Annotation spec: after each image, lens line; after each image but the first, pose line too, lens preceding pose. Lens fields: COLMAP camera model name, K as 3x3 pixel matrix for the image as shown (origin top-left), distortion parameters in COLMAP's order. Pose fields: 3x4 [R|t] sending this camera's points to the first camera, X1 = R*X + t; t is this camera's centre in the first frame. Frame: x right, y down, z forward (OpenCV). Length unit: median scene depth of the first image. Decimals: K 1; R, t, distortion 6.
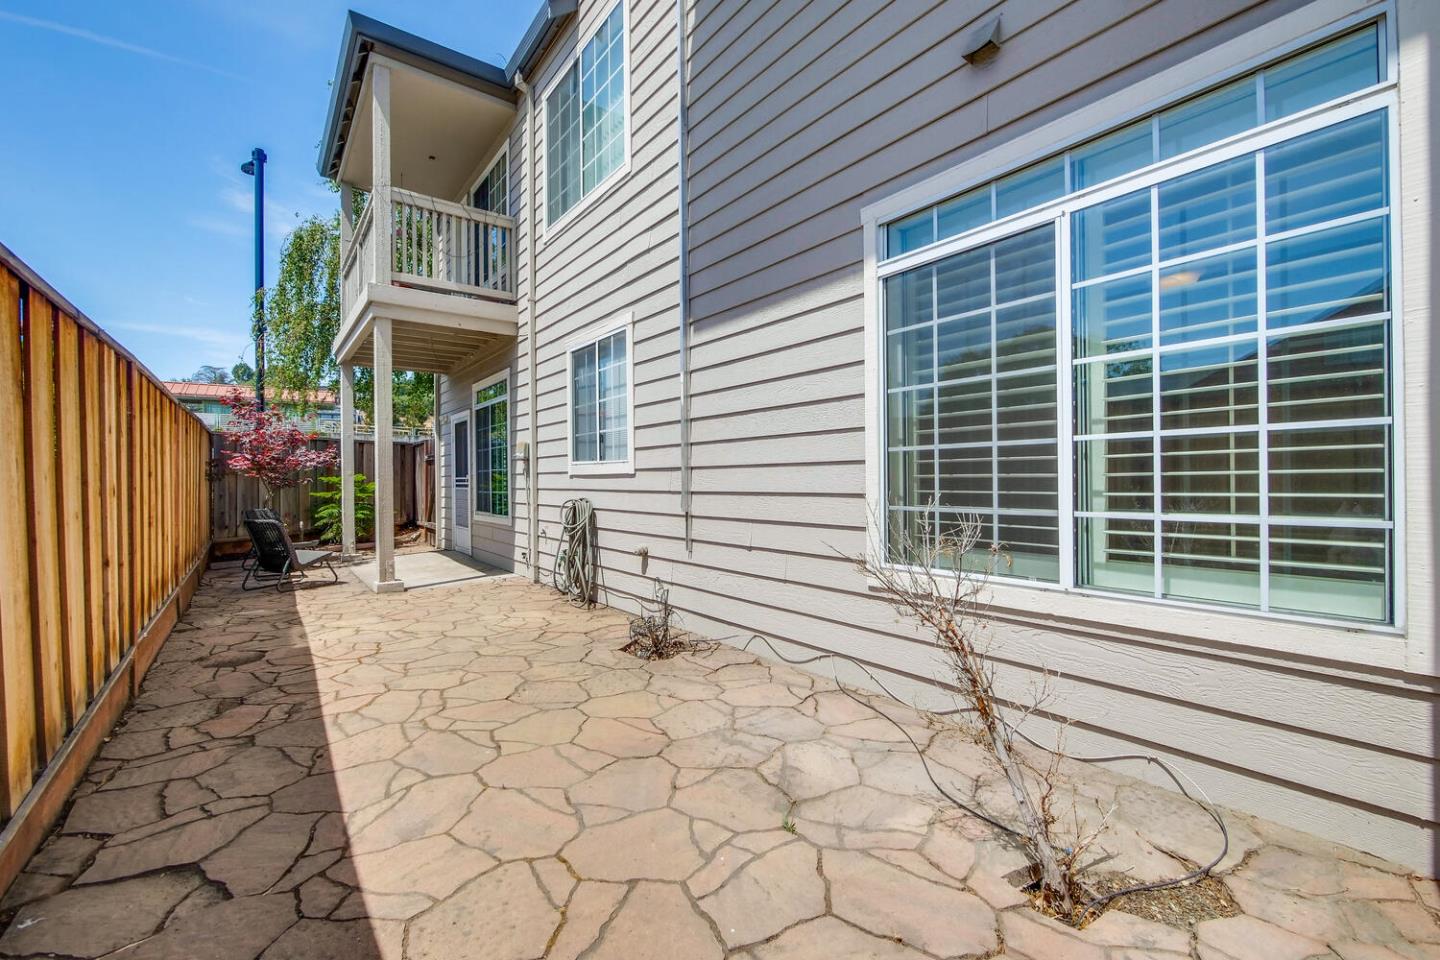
lens RADIAL K [[612.7, 0, 714.3], [0, 612.7, 487.7], [0, 0, 1]] dist [-0.003270, 0.000521]
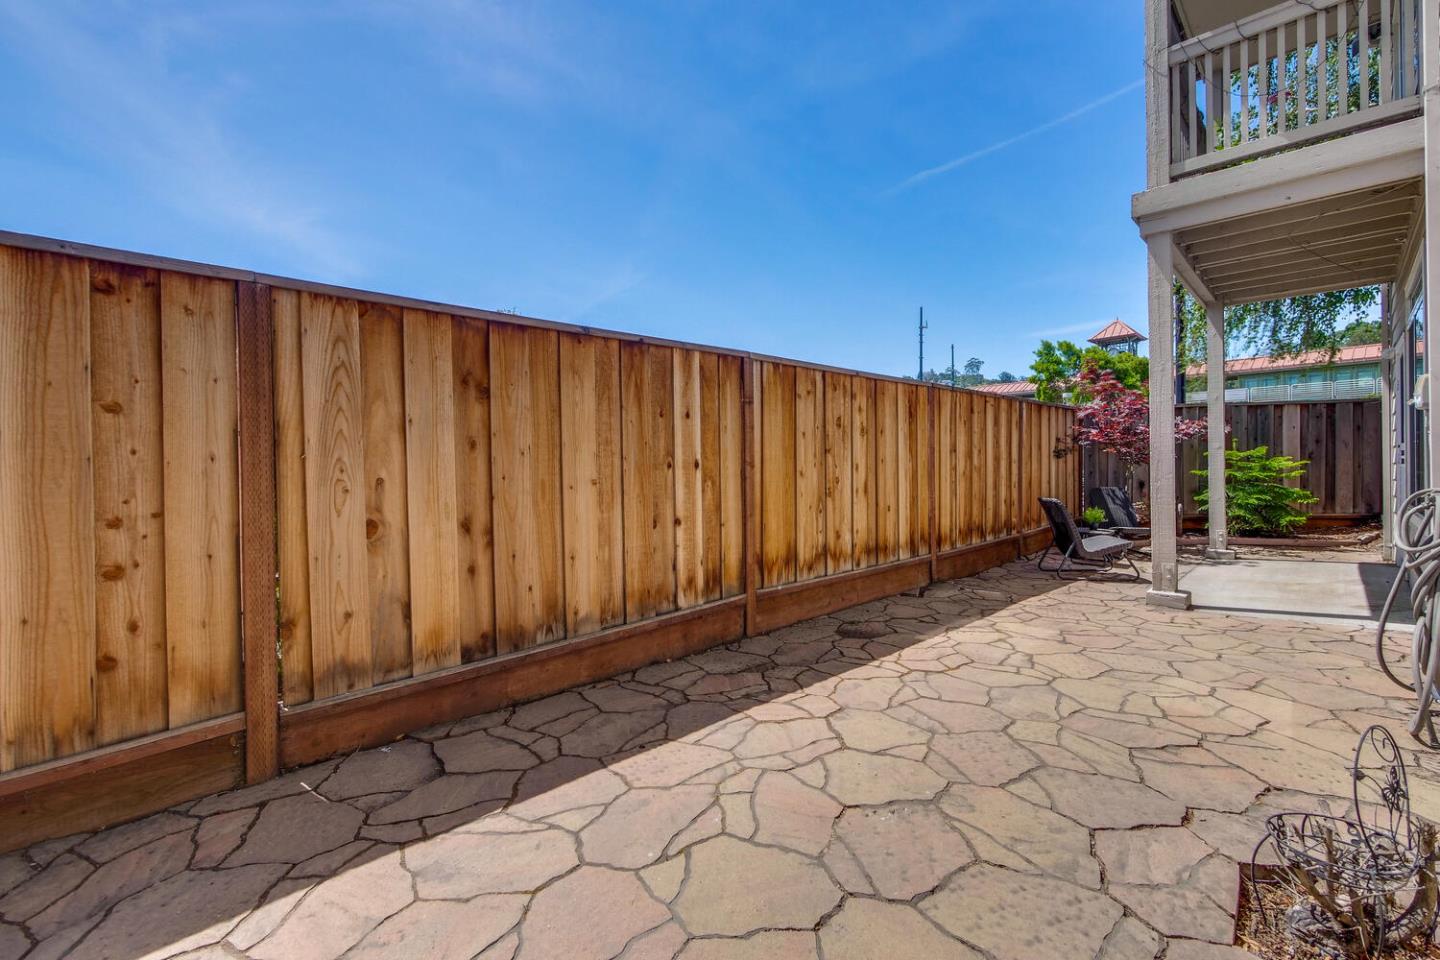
lens RADIAL K [[612.7, 0, 726.6], [0, 612.7, 470.7], [0, 0, 1]] dist [-0.003270, 0.000521]
pose [[0.147842, 0.009993, -0.988960, 0.257695], [-0.000090, 0.999949, 0.010091, 0.002617], [0.989011, -0.001402, 0.147836, 0.837308]]
